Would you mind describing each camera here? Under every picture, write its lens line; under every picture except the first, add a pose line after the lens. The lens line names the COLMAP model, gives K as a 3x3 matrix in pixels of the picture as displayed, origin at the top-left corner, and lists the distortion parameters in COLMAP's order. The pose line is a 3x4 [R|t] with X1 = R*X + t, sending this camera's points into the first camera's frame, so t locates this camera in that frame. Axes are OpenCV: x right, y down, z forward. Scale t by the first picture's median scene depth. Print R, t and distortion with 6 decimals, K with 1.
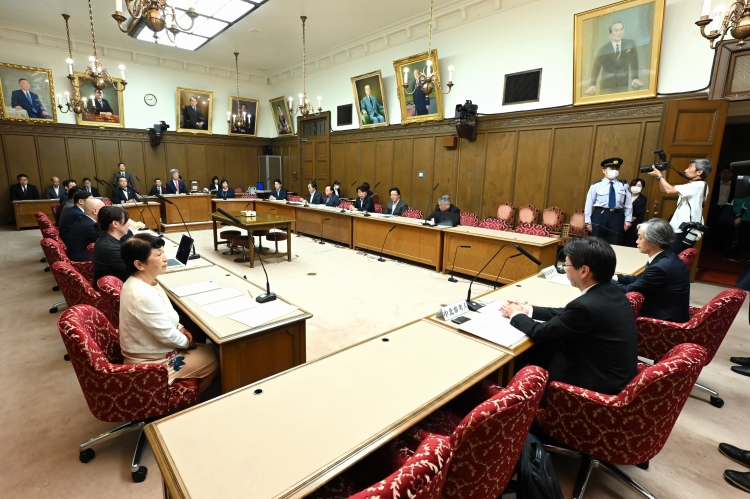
lens RADIAL K [[374.7, 0, 364.9], [0, 374.7, 236.3], [0, 0, 1]] dist [0.002726, -0.001826]
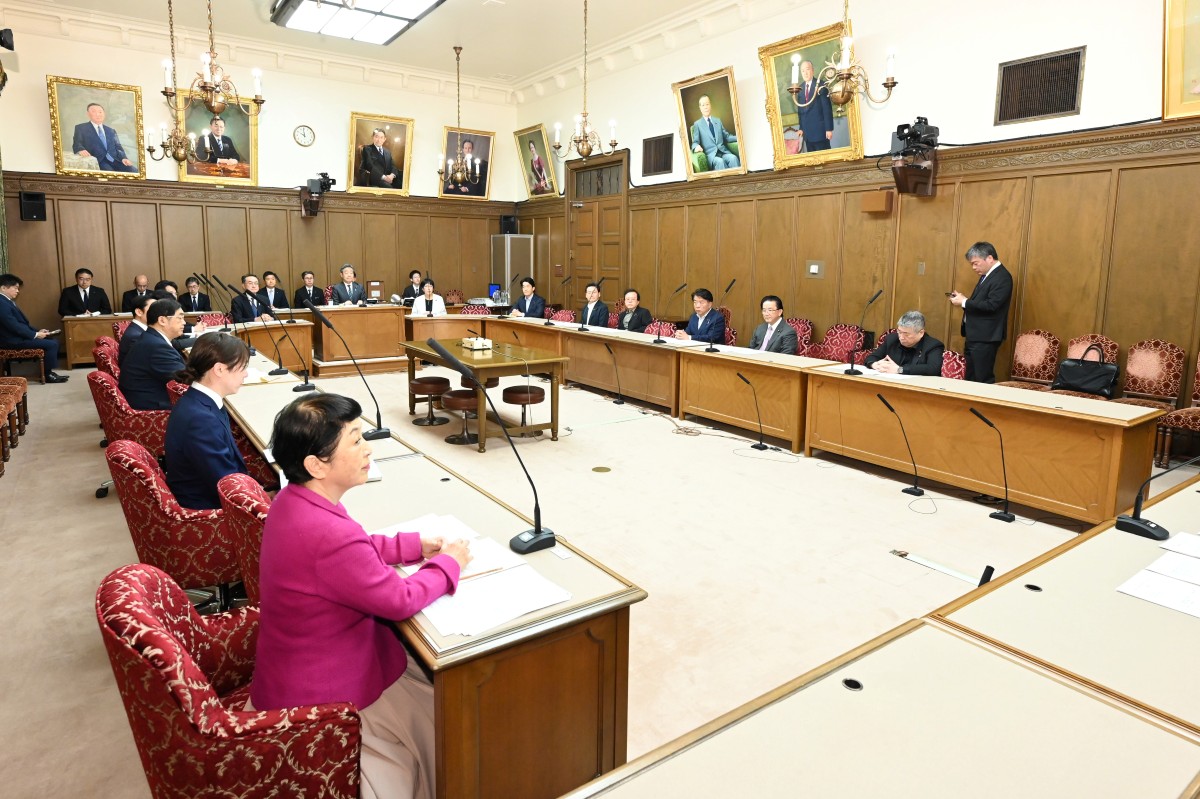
lens RADIAL K [[692.0, 0, 596.5], [0, 692.0, 345.1], [0, 0, 1]] dist [0.001385, -0.005717]
pose [[0.993881, 0.010604, -0.109949, -0.036684], [-0.016896, 0.998262, -0.056459, -0.007193], [0.109159, 0.057972, 0.992332, 0.068503]]
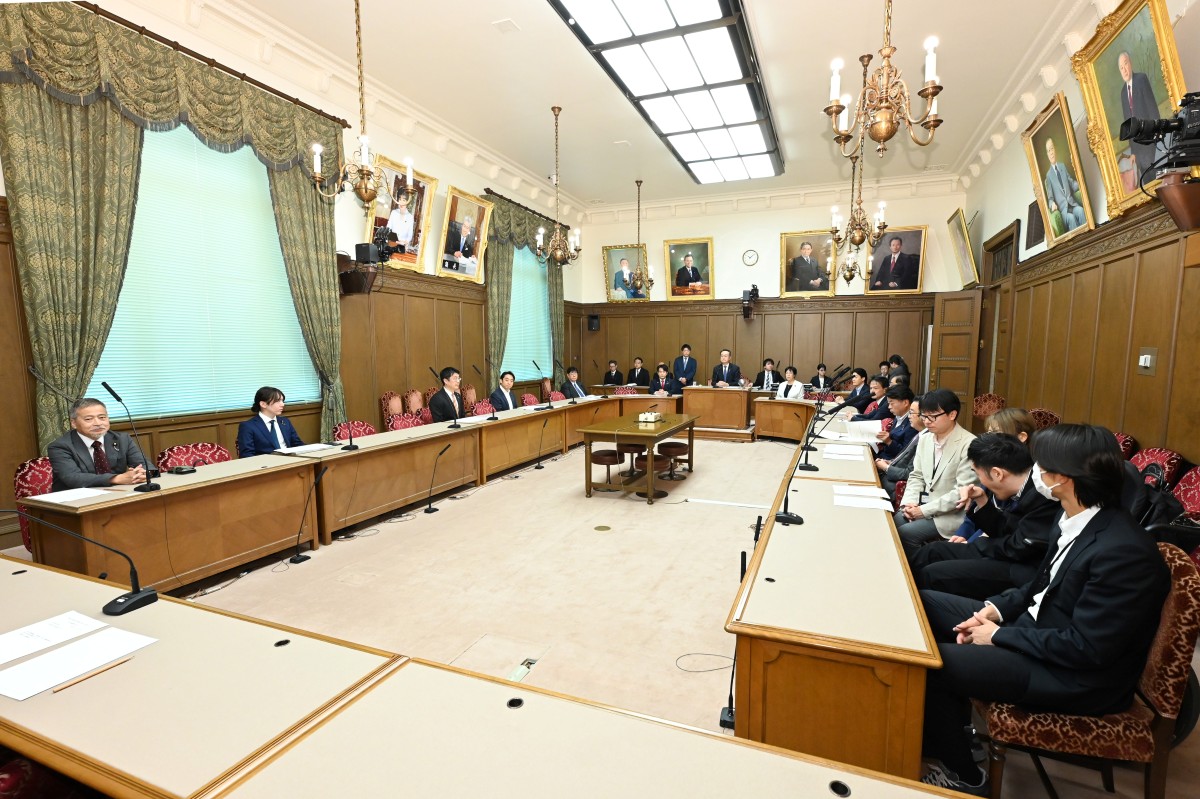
lens RADIAL K [[560.5, 0, 602.6], [0, 560.5, 405.3], [0, 0, 1]] dist [-0.017112, -0.000765]
pose [[0.440964, 0.076108, -0.894292, 0.383245], [-0.154583, 0.987949, 0.007856, -0.059774], [0.884113, 0.134778, 0.447415, 0.393284]]
